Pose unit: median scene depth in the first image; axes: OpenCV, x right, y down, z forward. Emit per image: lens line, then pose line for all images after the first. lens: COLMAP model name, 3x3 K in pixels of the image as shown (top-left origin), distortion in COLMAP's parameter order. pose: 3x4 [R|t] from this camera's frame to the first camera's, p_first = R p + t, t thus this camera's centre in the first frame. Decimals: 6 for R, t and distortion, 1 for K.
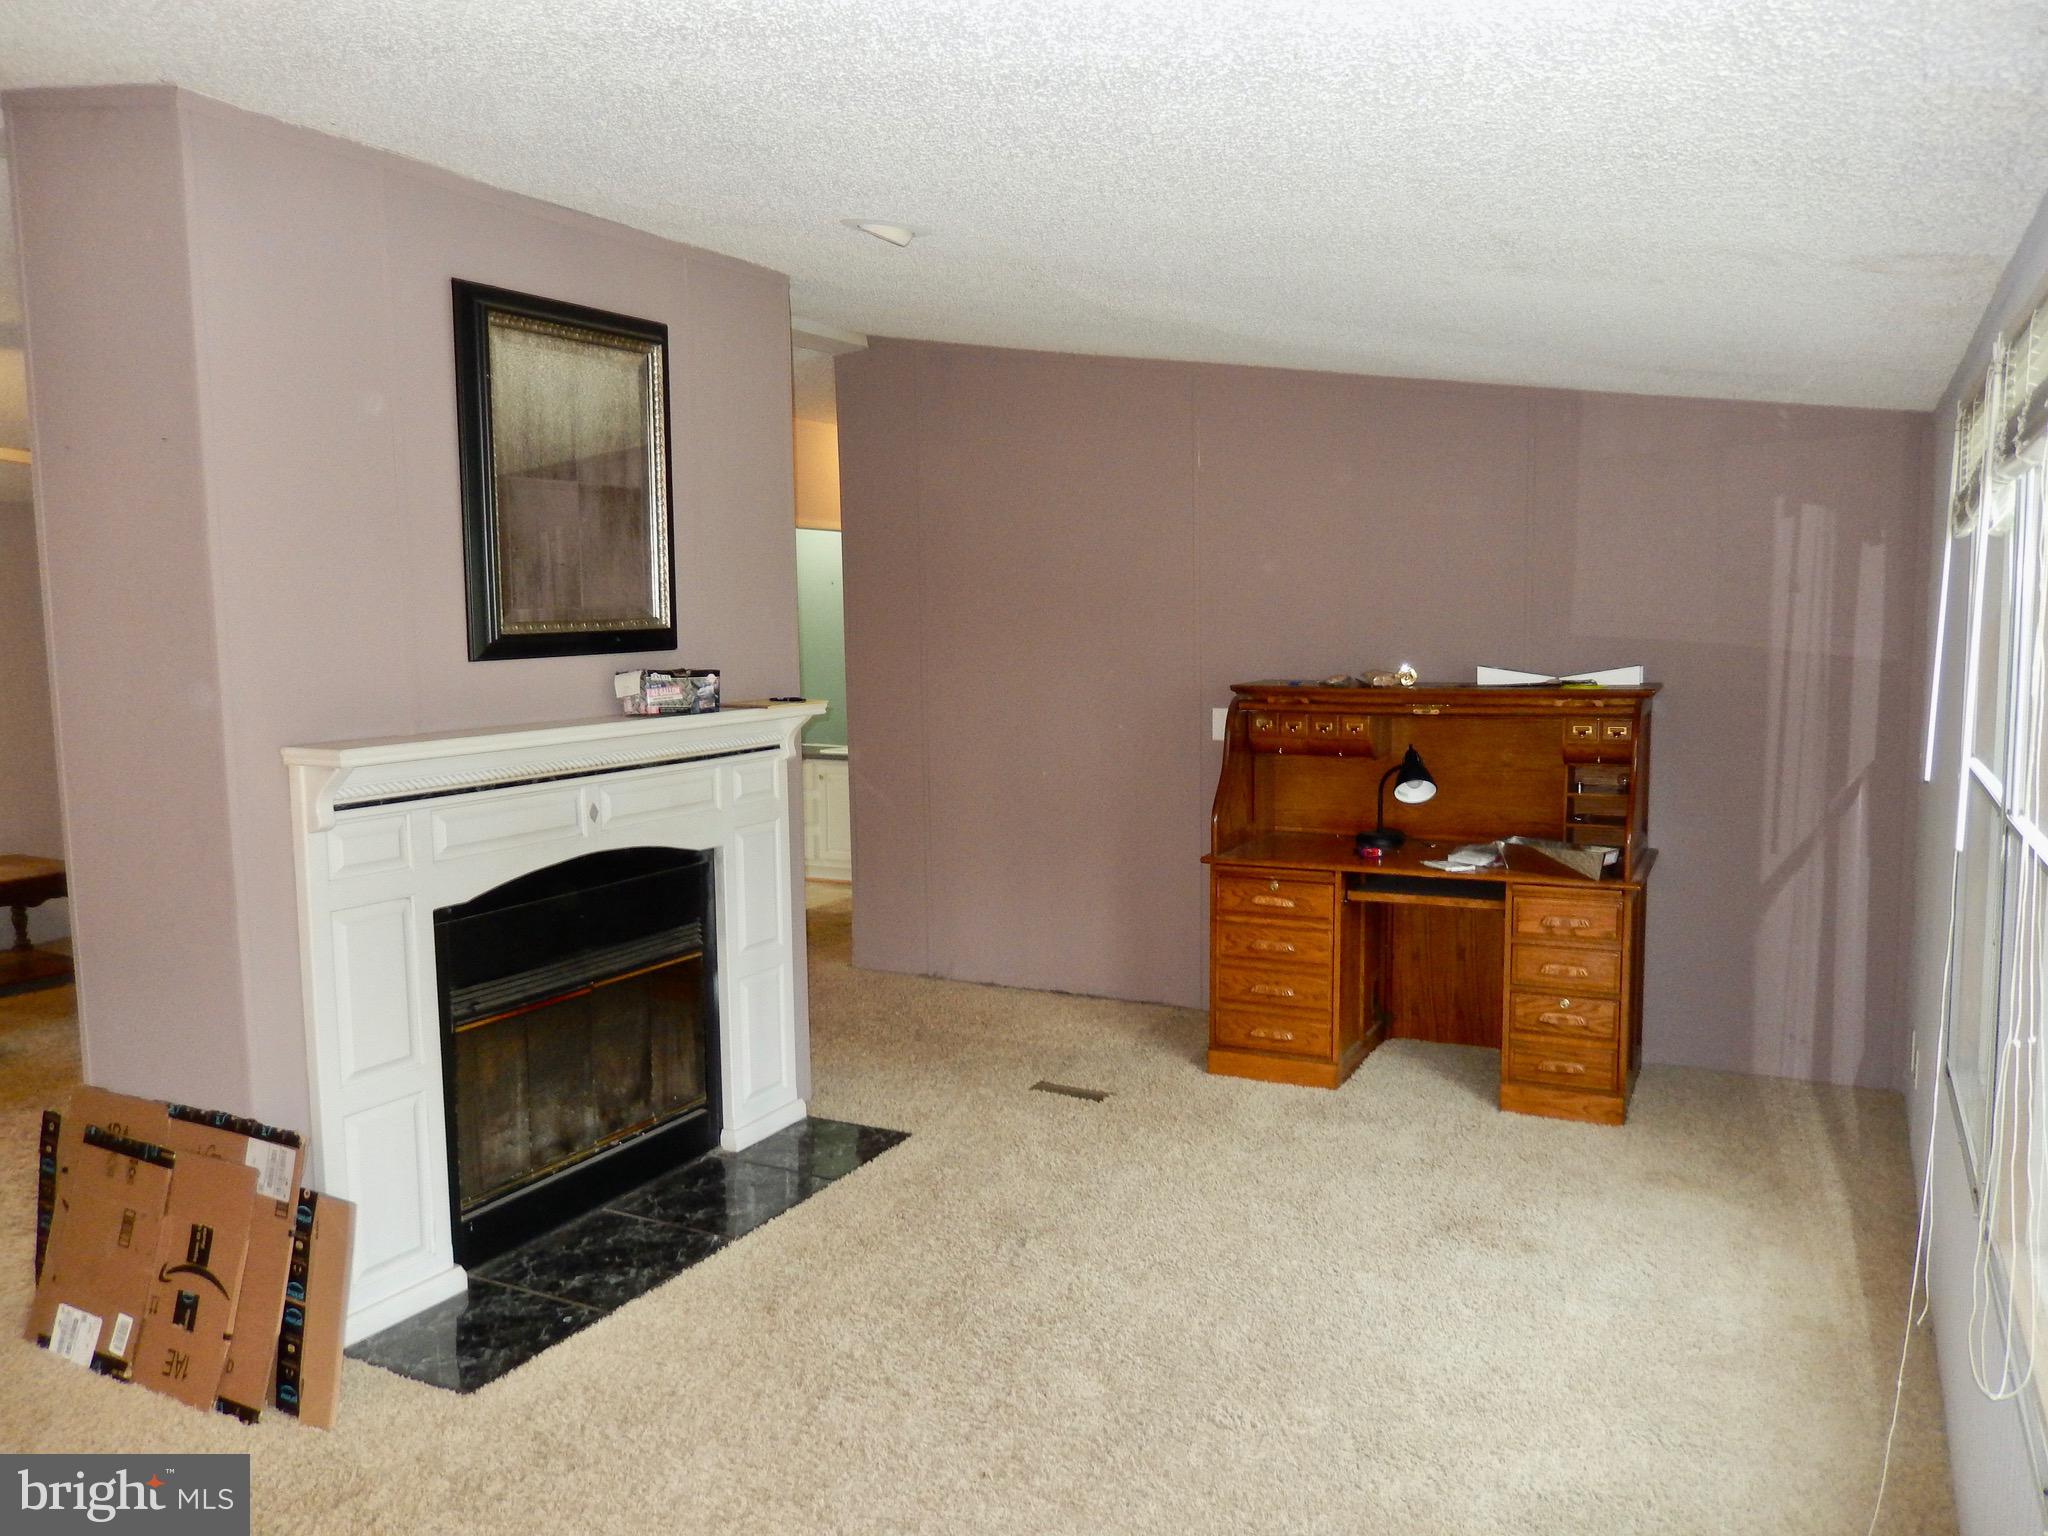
lens RADIAL K [[1548.5, 0, 1028.9], [0, 1548.5, 776.3], [0, 0, 1]] dist [0.011688, -0.007357]
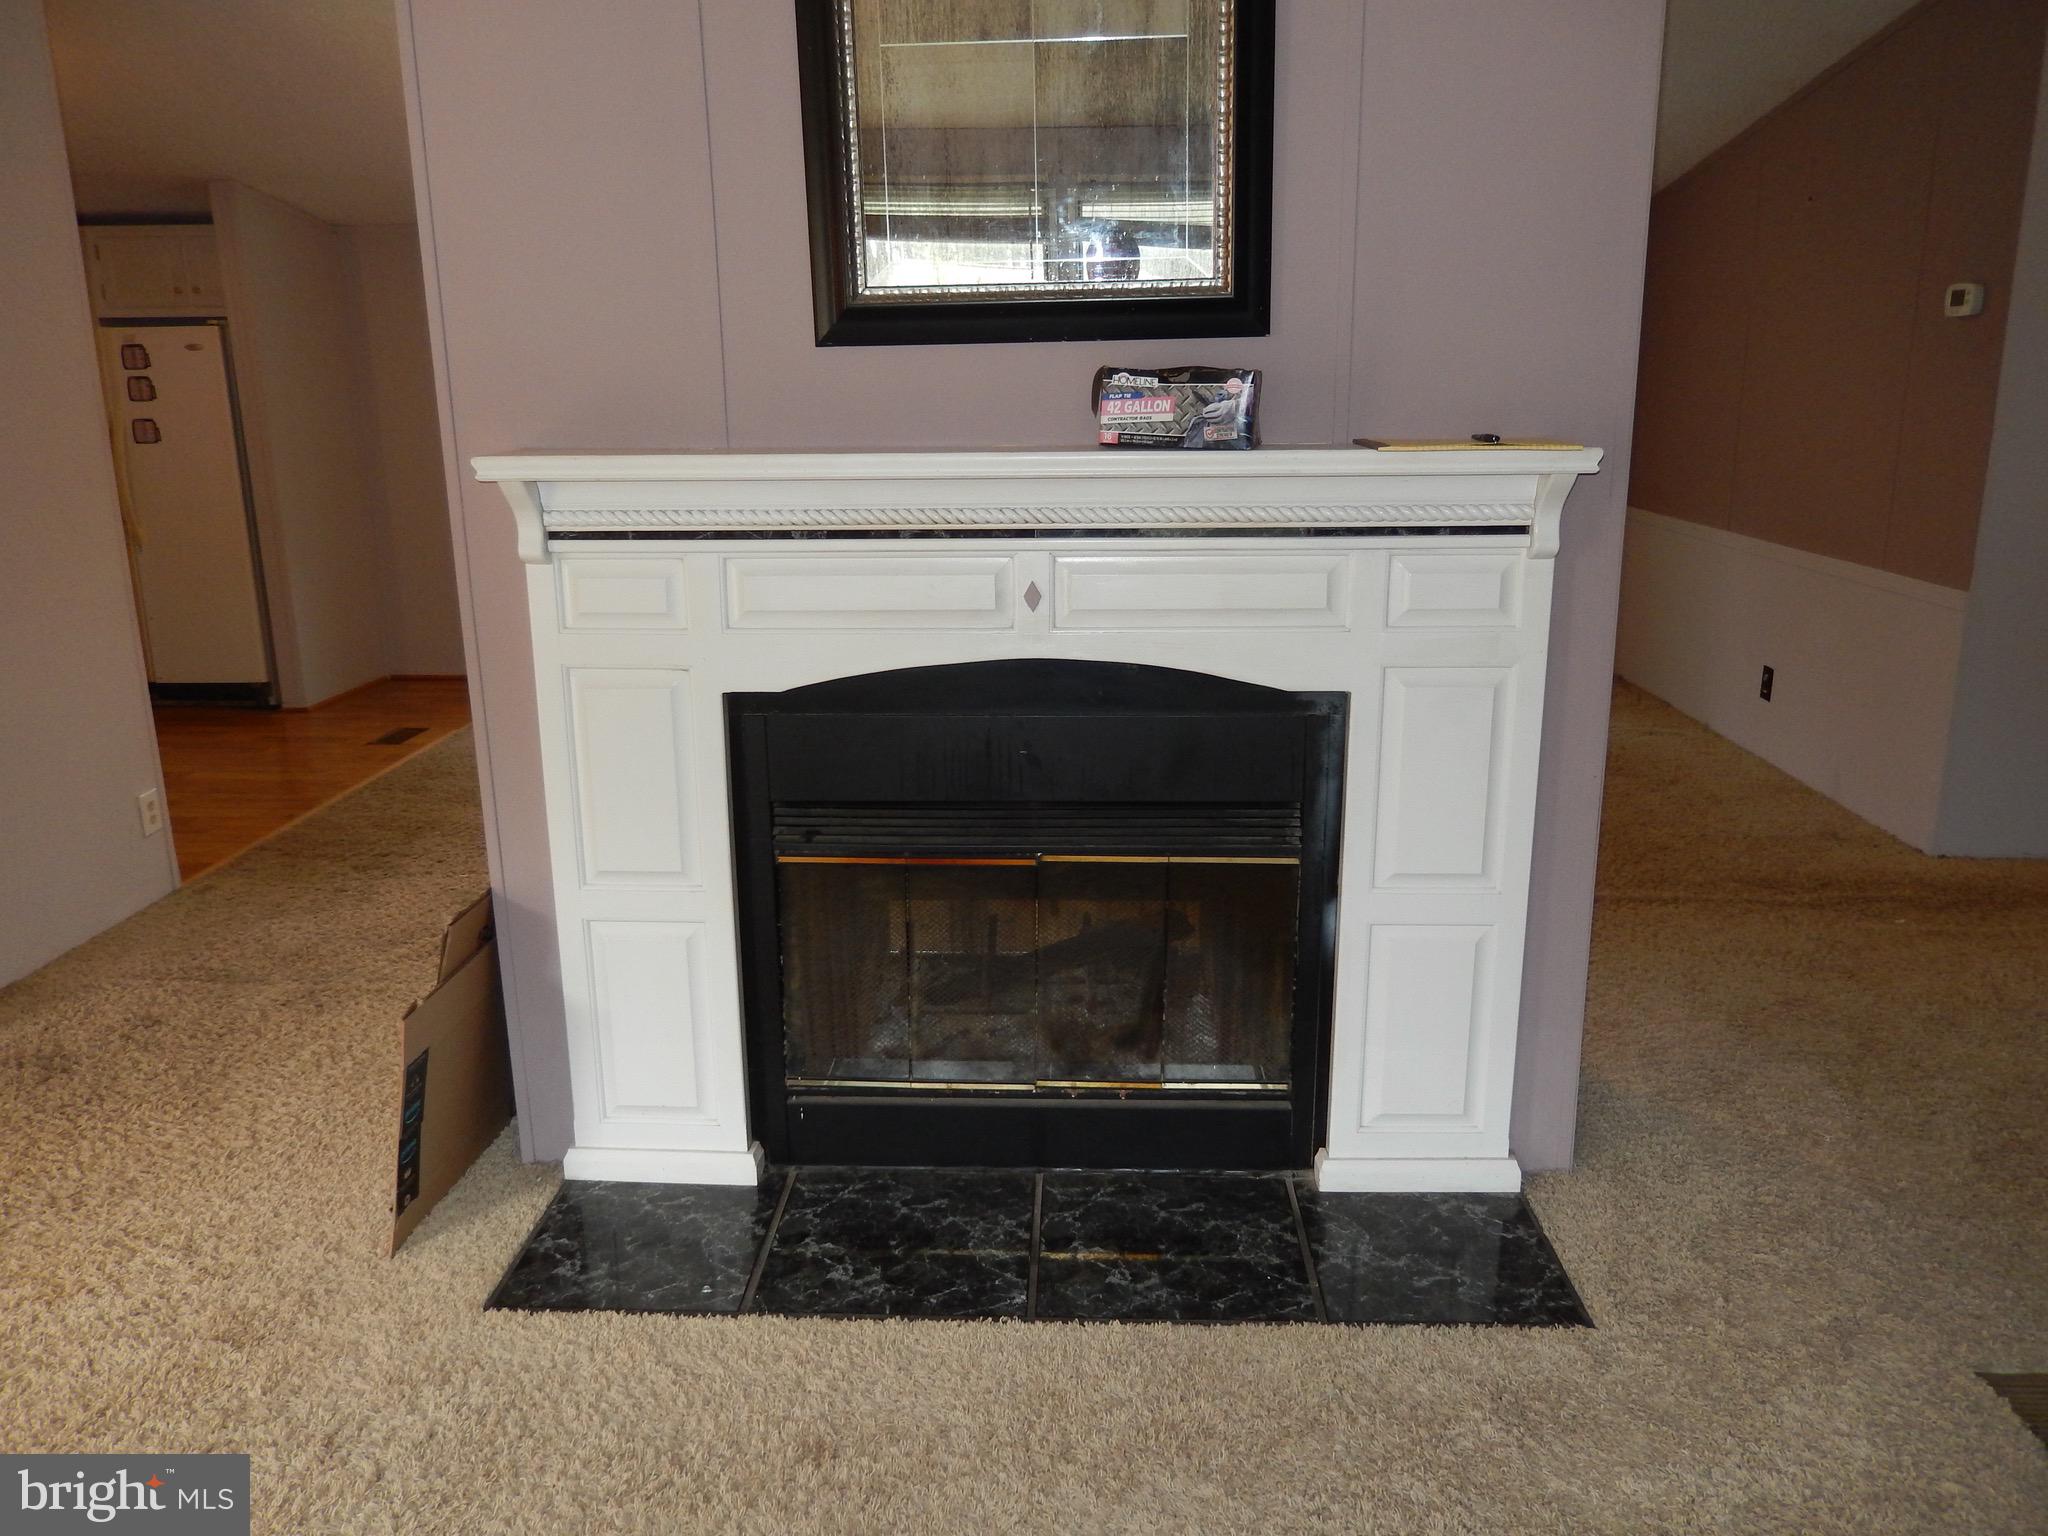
lens RADIAL K [[1548.5, 0, 1028.9], [0, 1548.5, 776.3], [0, 0, 1]] dist [0.011688, -0.007357]
pose [[0.416117, 0.240307, -0.876983, 0.287757], [-0.091604, 0.970620, 0.222500, -0.045428], [0.904685, -0.012251, 0.425905, 0.714551]]
